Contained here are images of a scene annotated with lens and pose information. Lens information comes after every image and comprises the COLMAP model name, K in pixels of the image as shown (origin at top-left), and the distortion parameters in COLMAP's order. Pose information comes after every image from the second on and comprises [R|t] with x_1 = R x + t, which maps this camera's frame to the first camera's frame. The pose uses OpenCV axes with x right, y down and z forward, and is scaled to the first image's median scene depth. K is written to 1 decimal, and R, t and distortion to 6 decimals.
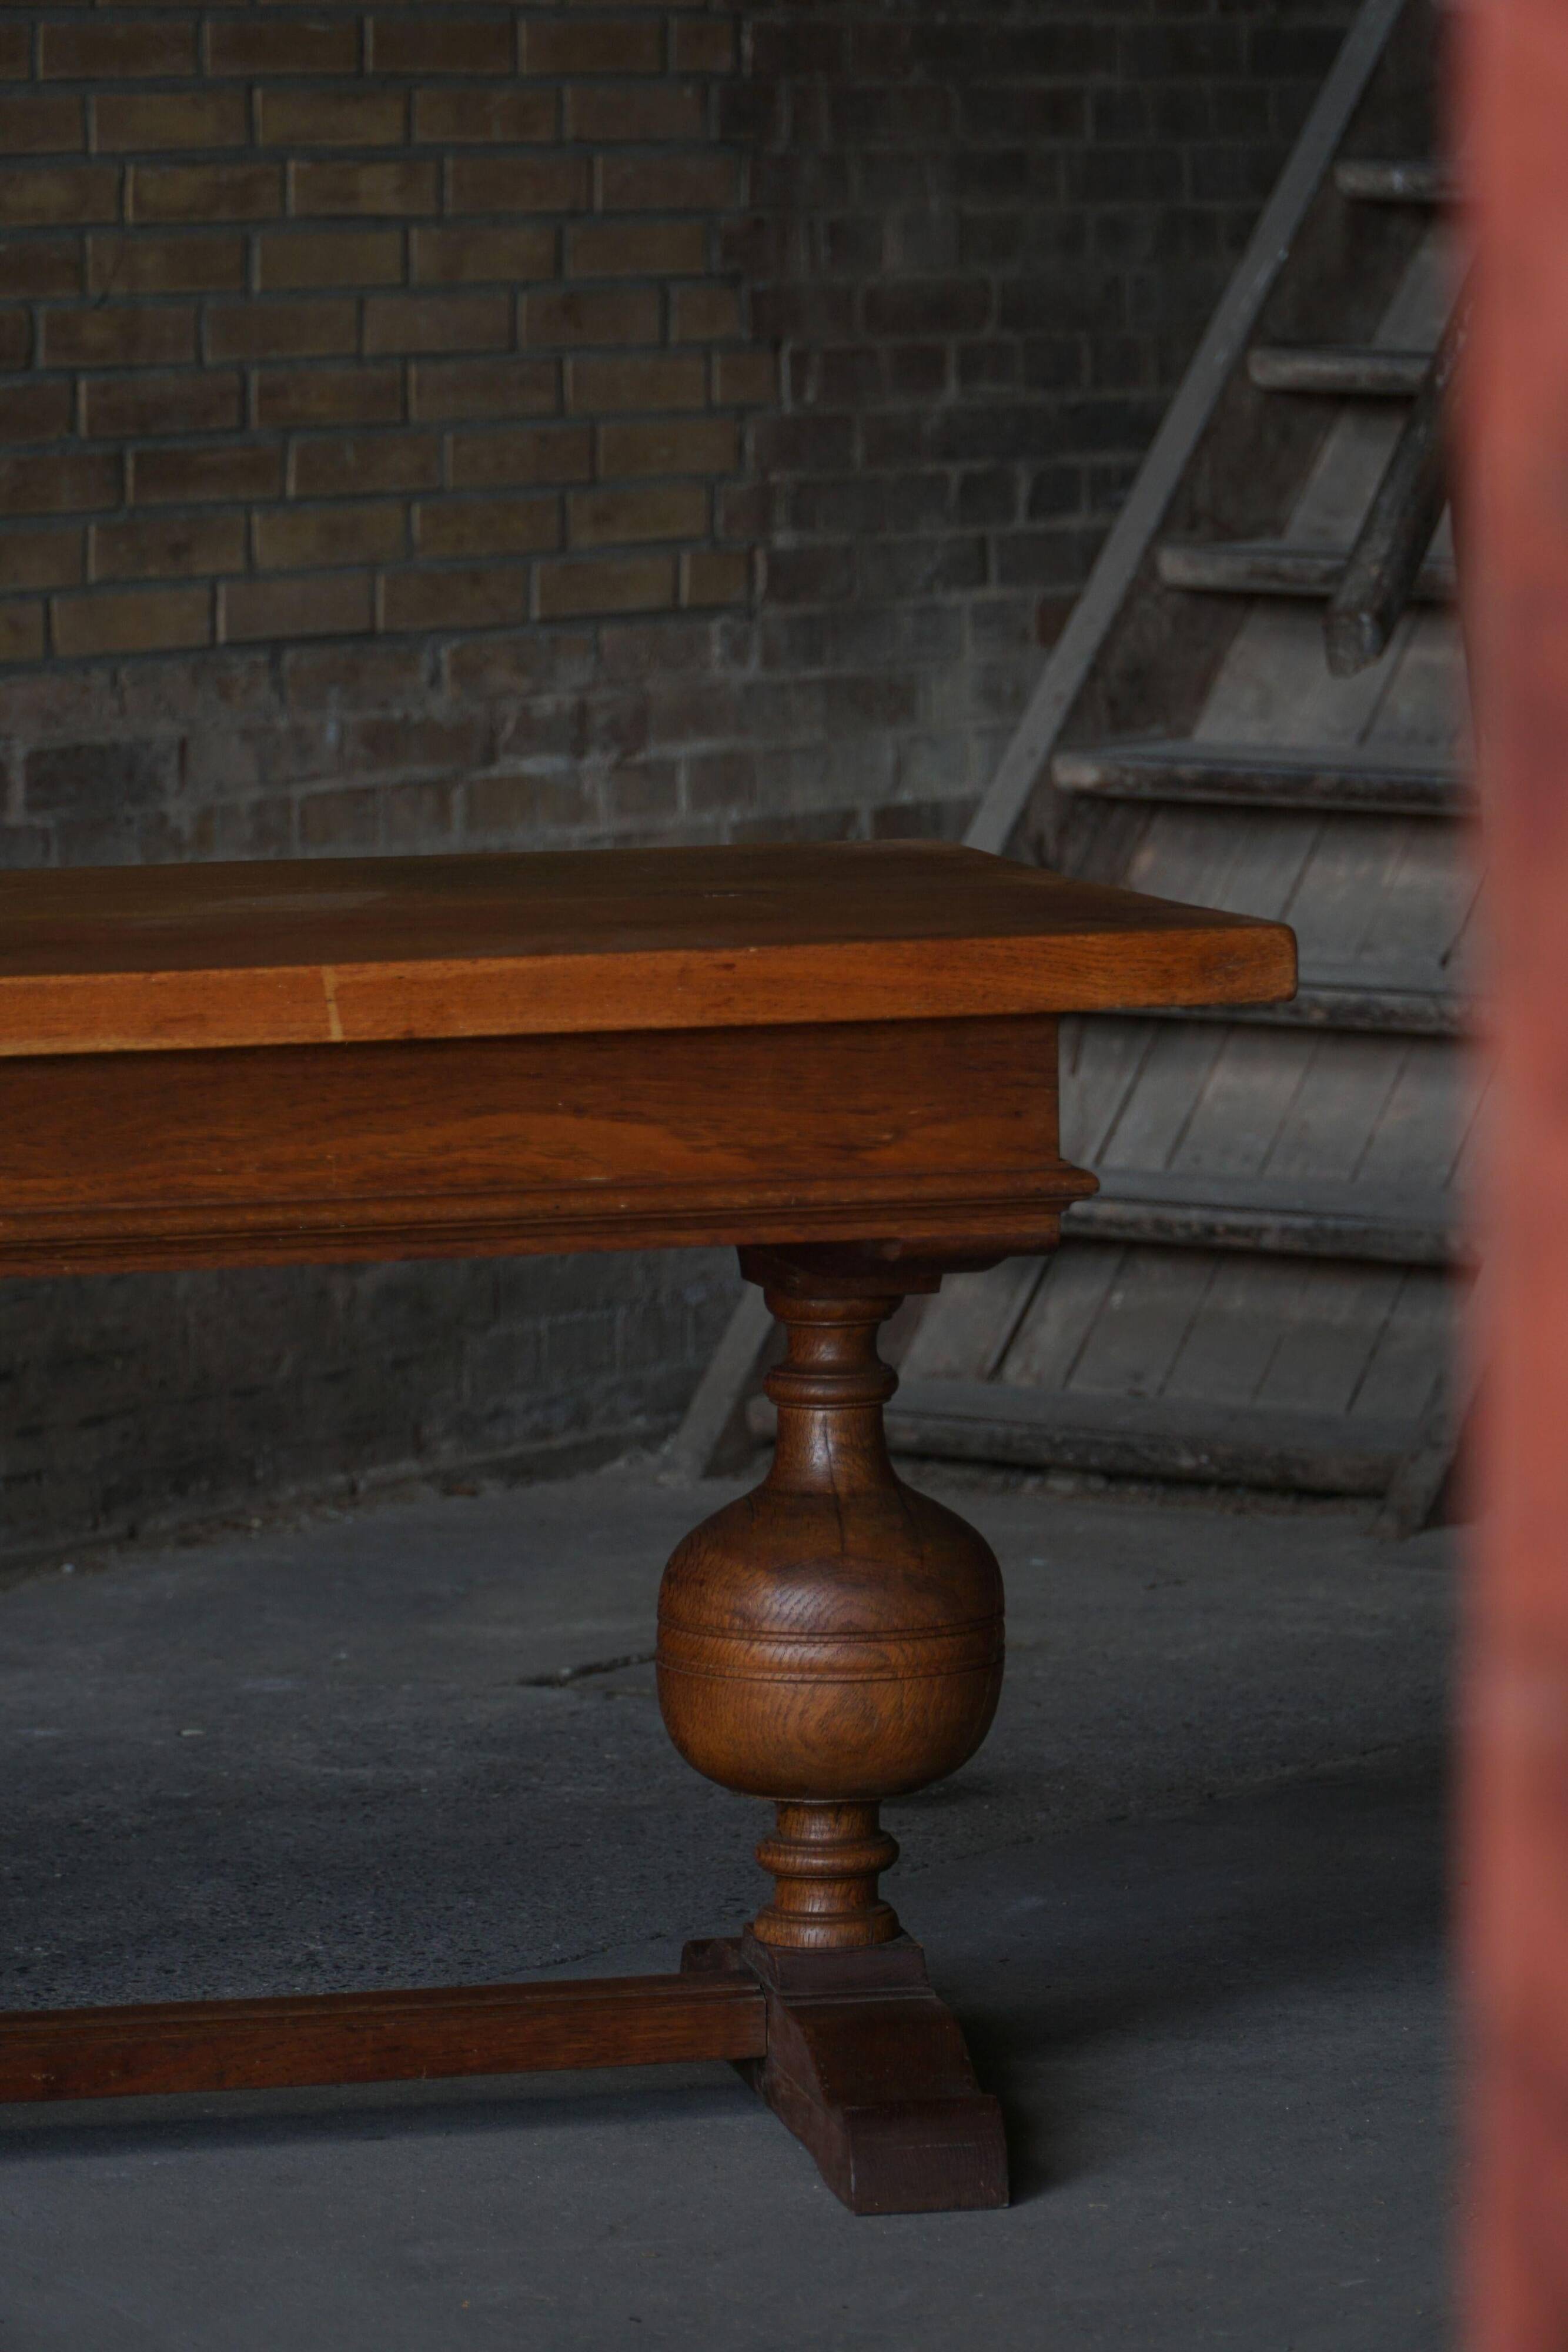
lens RADIAL K [[11981.4, 0, 658.9], [0, 11981.4, 1145.8], [0, 0, 1]] dist [-1.756346, 0.000000]
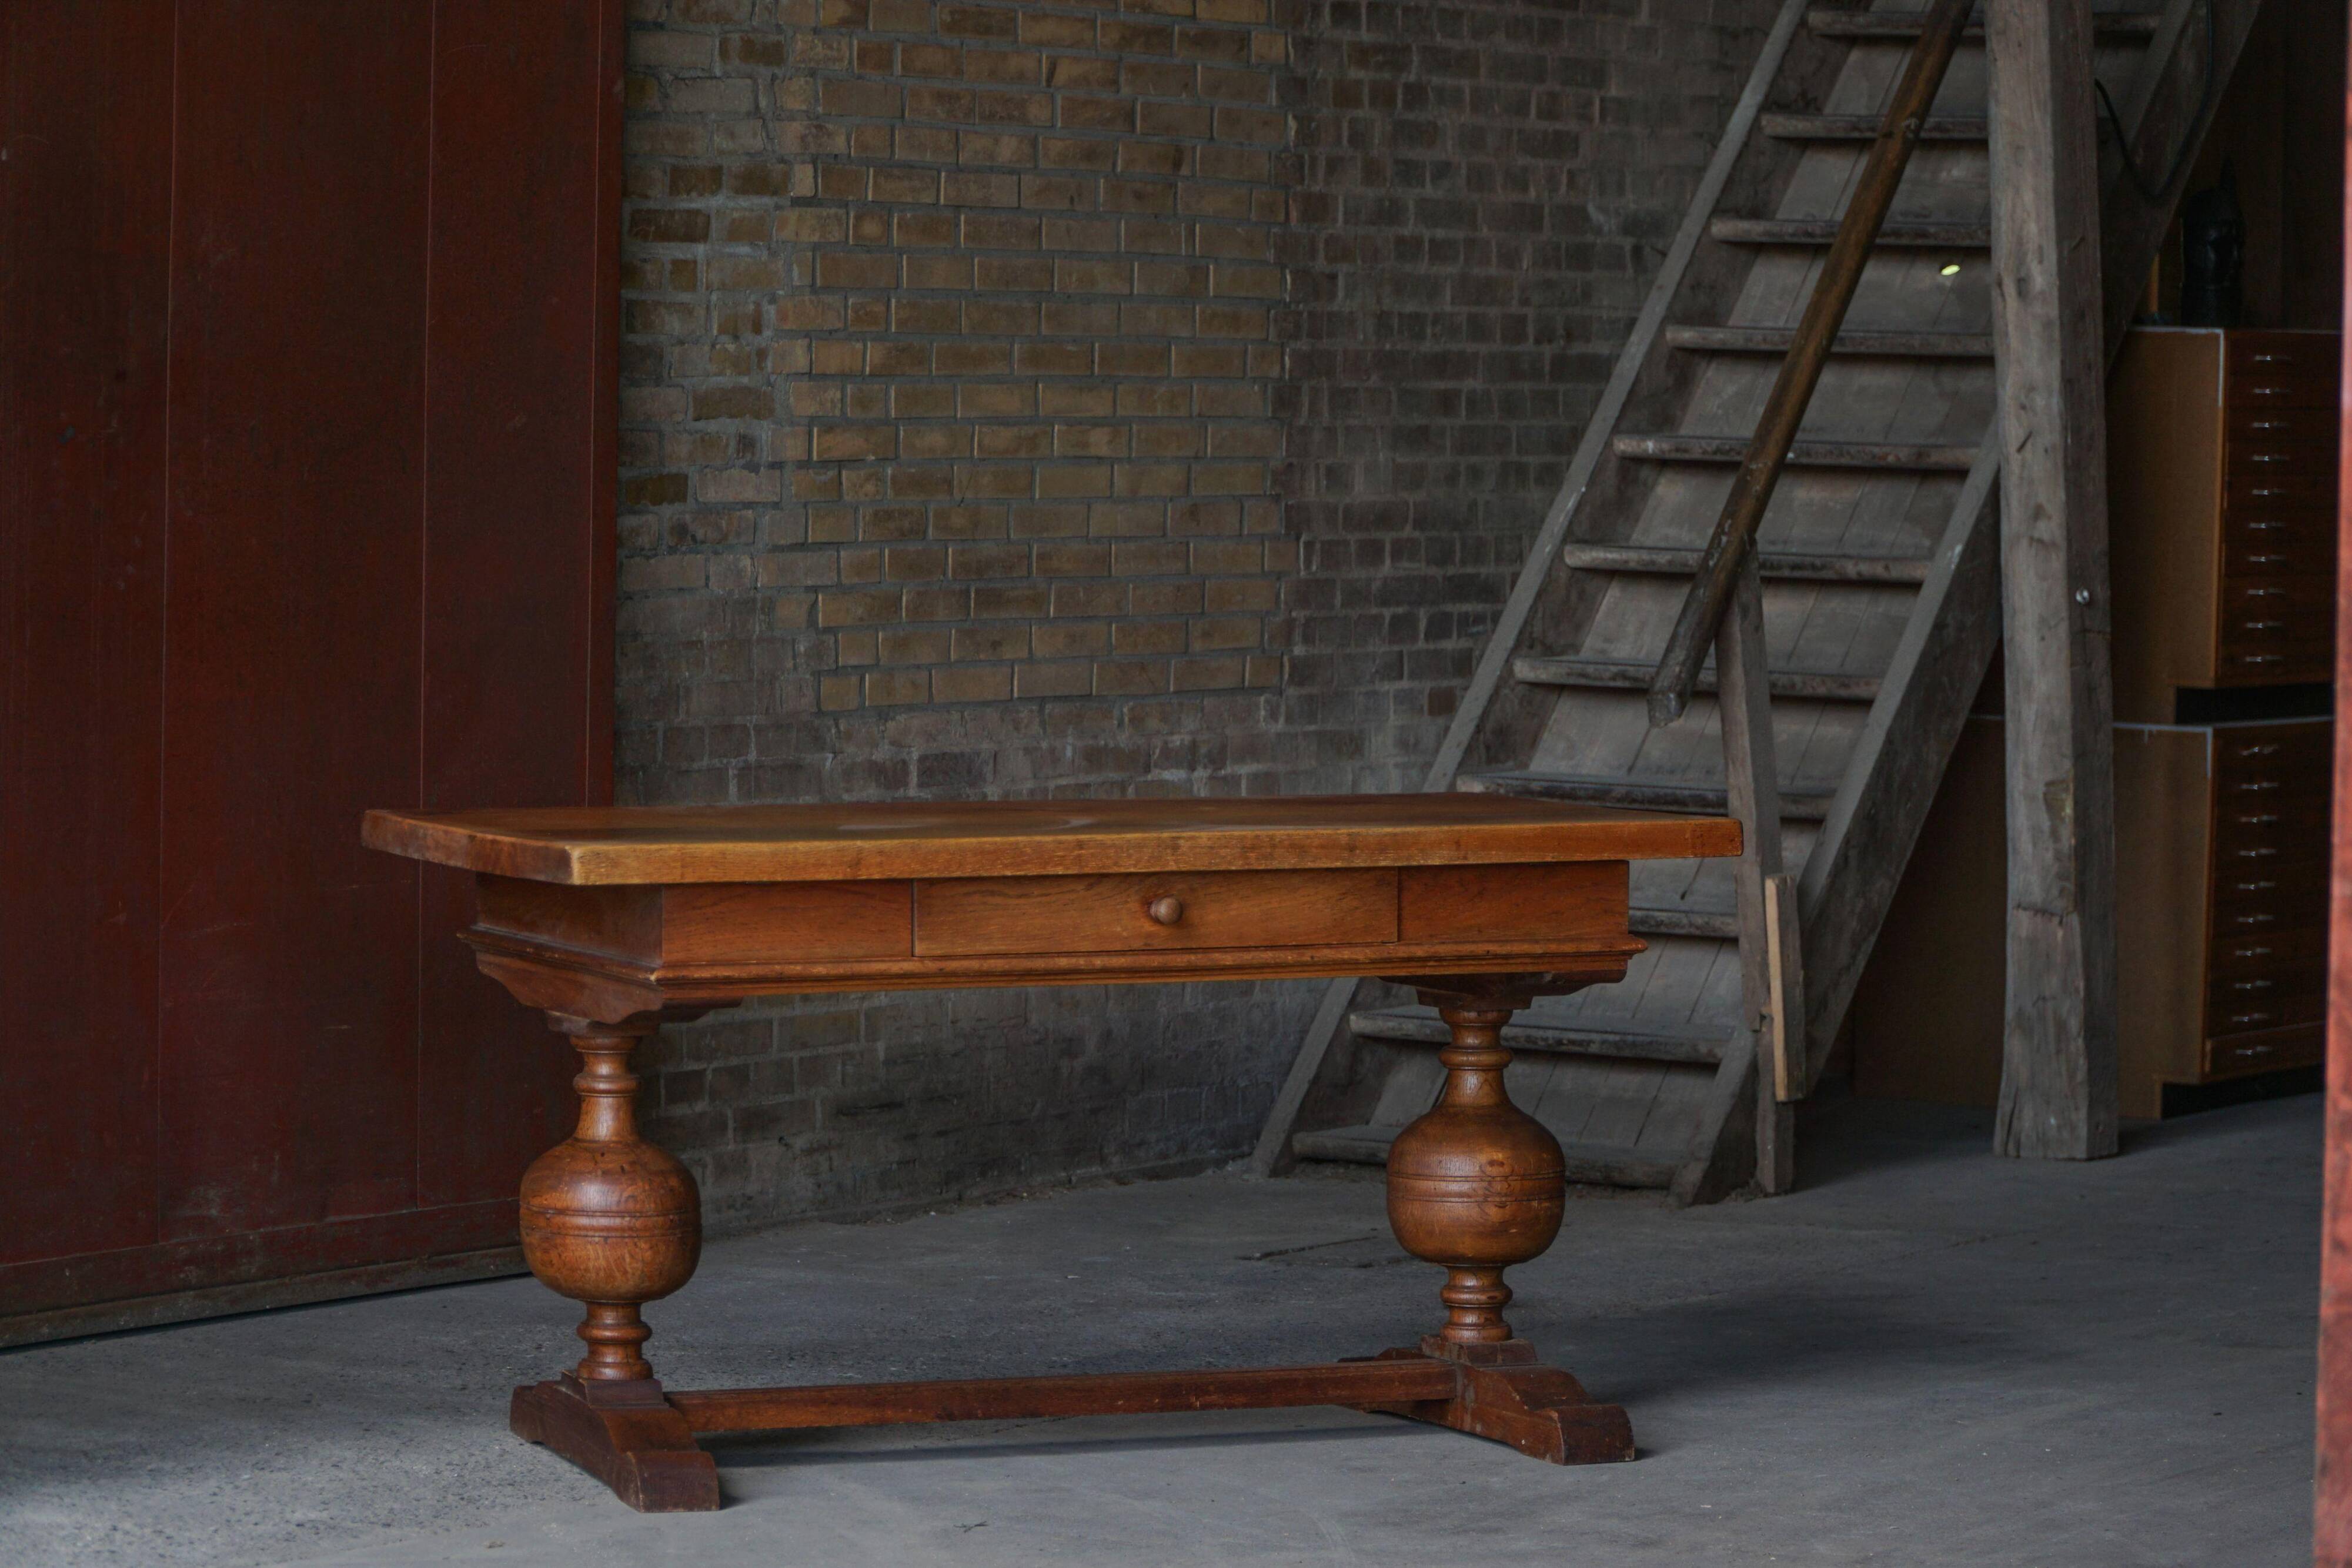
lens RADIAL K [[10921.9, 0, 1141.5], [0, 10921.9, 1070.0], [0, 0, 1]] dist [-0.881674, 0.000000]
pose [[0.996761, 0.020655, 0.077719, -0.141530], [-0.019274, 0.999643, -0.018477, 0.042279], [-0.078073, 0.016920, 0.996804, -0.612210]]
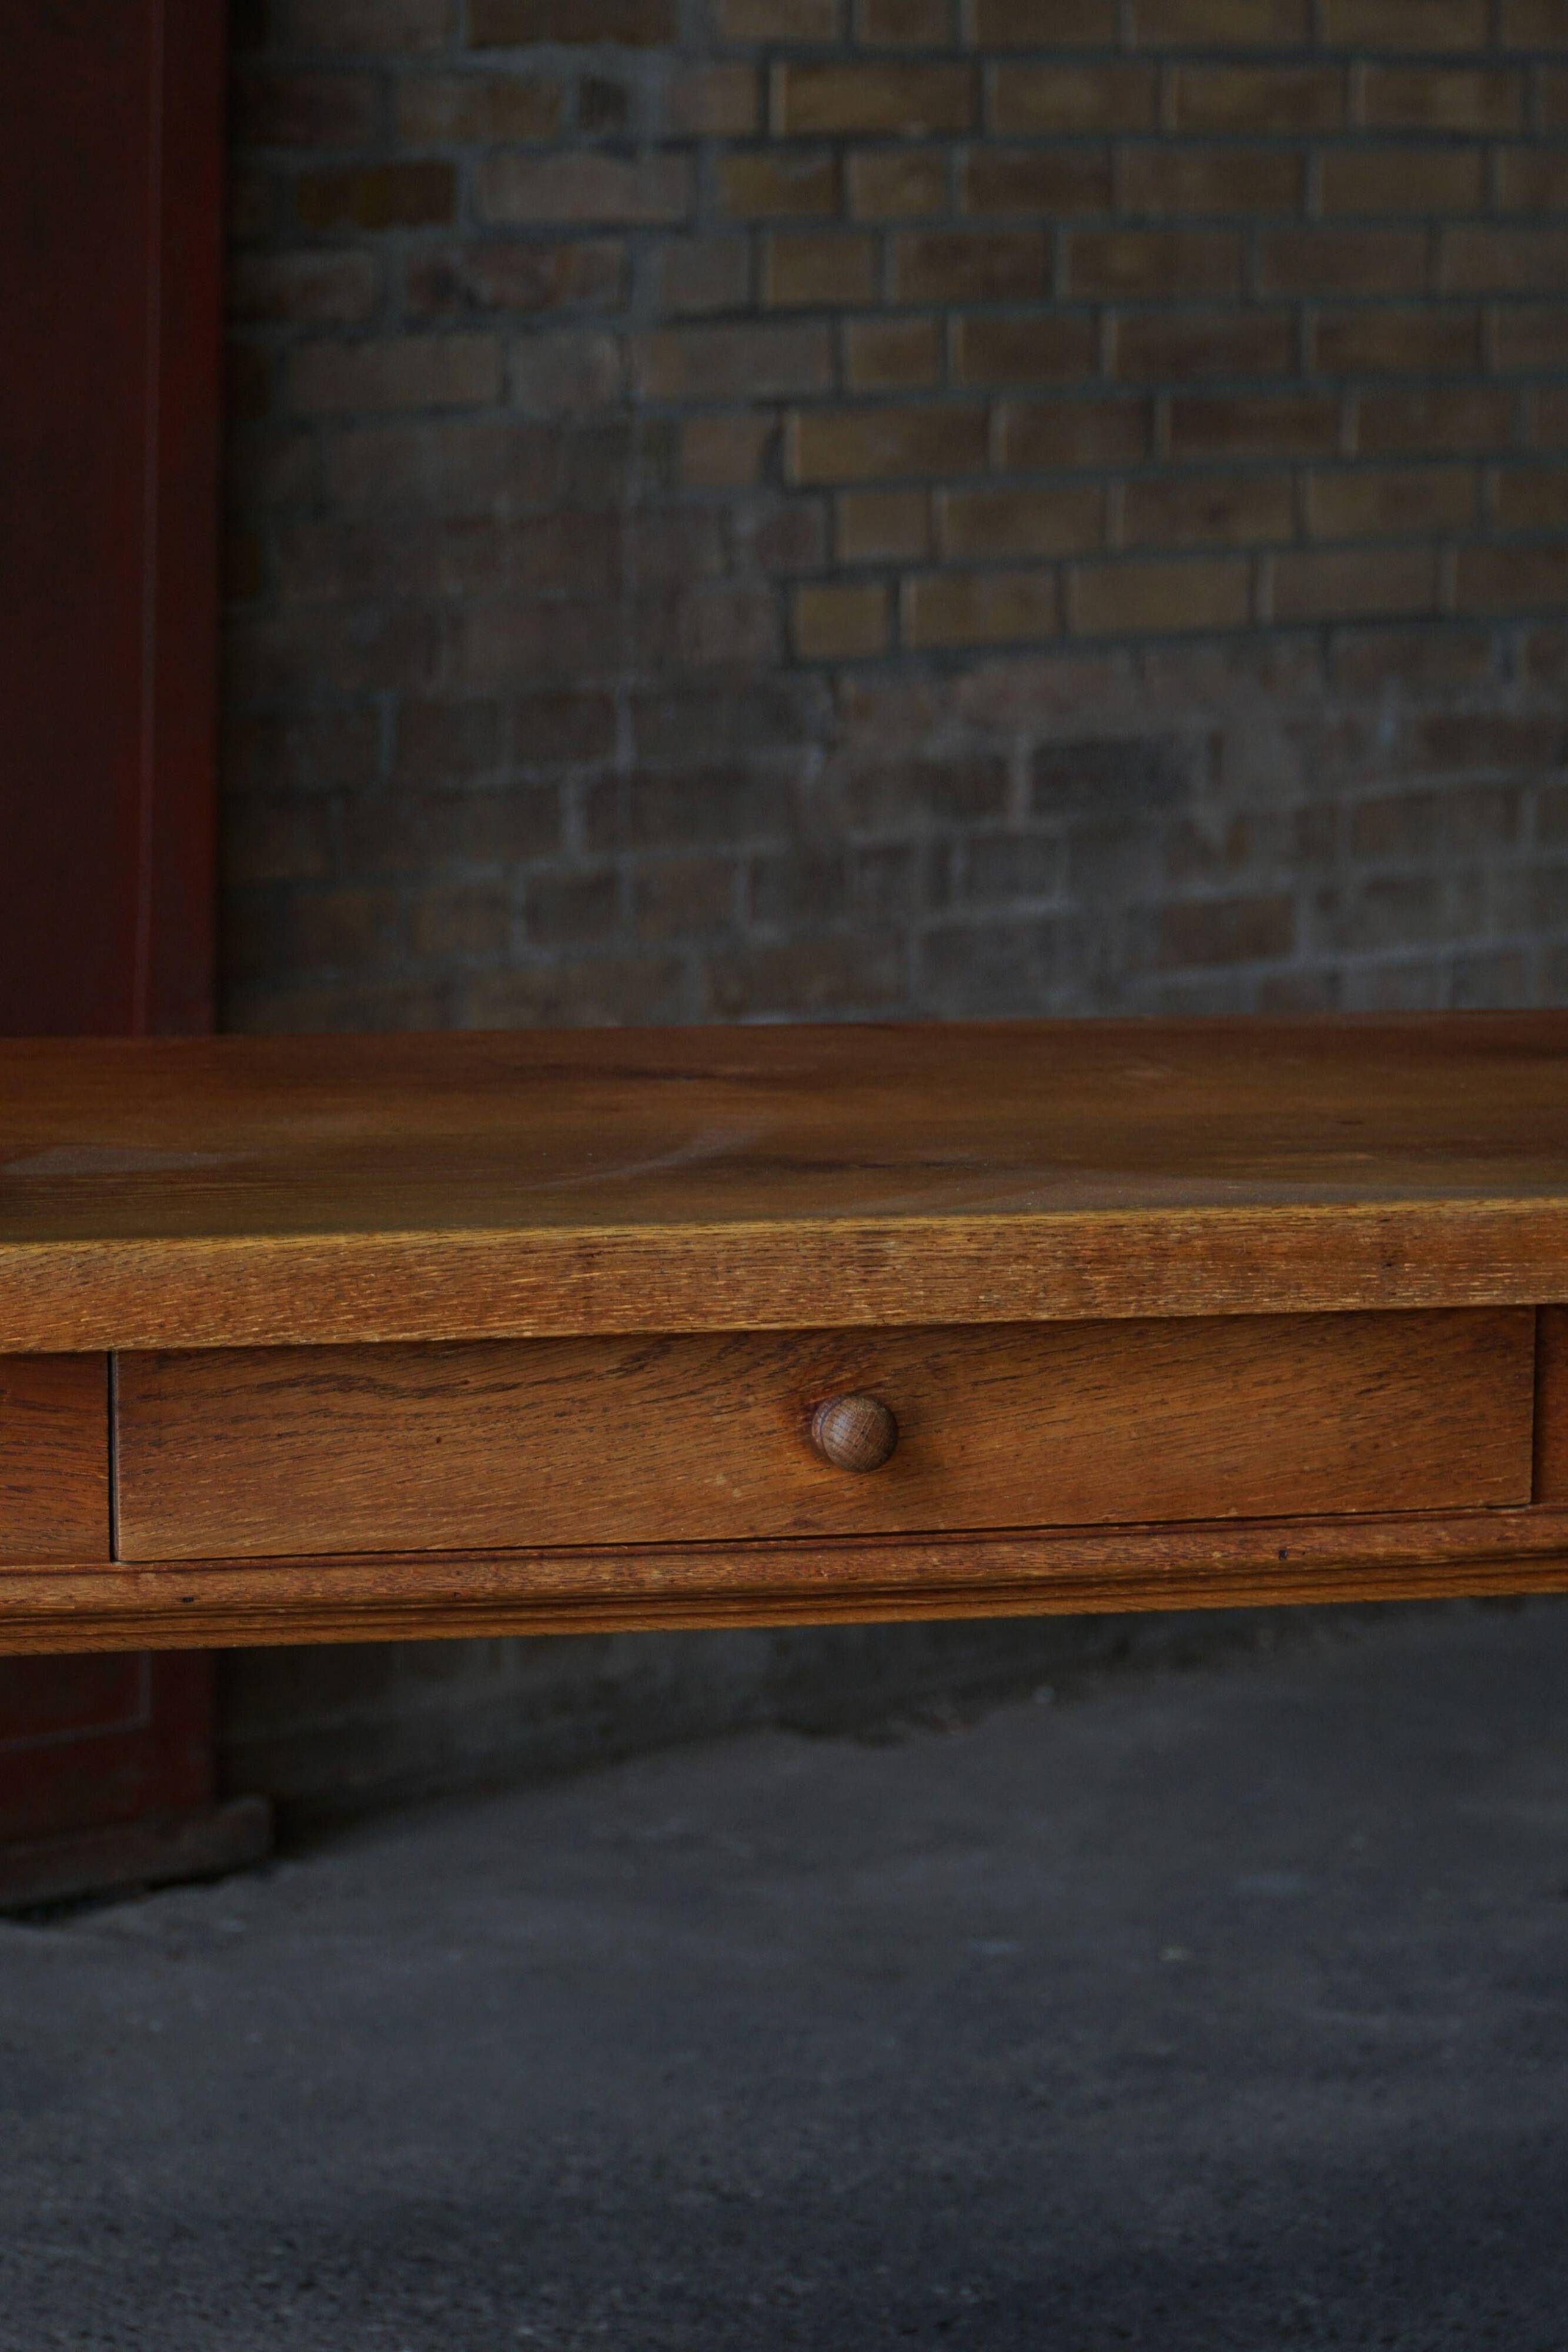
lens RADIAL K [[10921.9, 0, 772.7], [0, 10921.9, 1181.8], [0, 0, 1]] dist [-0.881674, 0.000000]
pose [[0.995993, 0.038811, -0.080574, -0.006962], [-0.036459, 0.998871, 0.030463, -0.024145], [0.081665, -0.027403, 0.996283, 0.206802]]
